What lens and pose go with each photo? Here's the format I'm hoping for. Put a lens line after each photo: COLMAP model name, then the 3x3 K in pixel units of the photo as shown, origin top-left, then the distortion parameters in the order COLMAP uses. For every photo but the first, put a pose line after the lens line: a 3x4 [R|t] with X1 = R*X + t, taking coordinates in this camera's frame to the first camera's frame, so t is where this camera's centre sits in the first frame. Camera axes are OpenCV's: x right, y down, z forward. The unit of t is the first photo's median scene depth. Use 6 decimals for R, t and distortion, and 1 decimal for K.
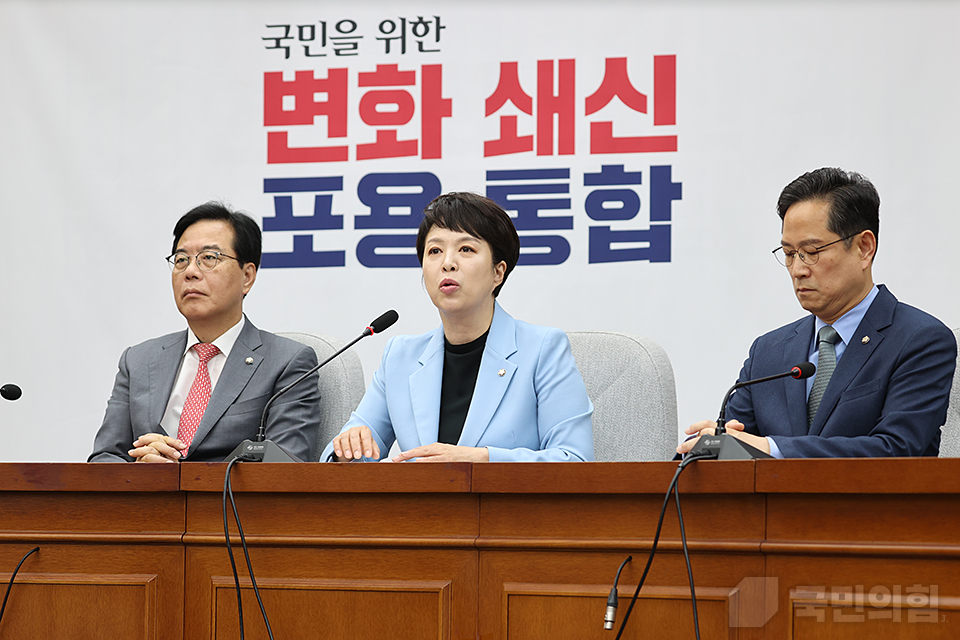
lens RADIAL K [[3195.1, 0, 476.3], [0, 3195.1, 314.5], [0, 0, 1]] dist [0.169319, 0.000000]
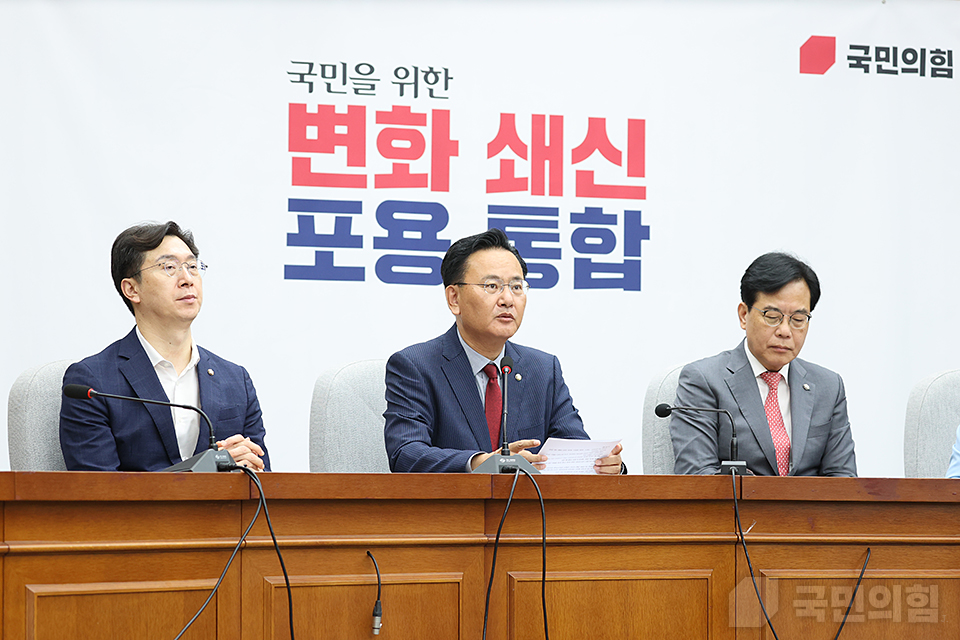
lens RADIAL K [[2889.6, 0, 478.7], [0, 2889.6, 322.0], [0, 0, 1]] dist [0.065572, 0.000000]
pose [[0.813642, 0.031014, 0.580539, -0.605622], [-0.041982, 0.999103, 0.005464, -0.007908], [-0.579849, -0.028818, 0.814214, 0.141452]]
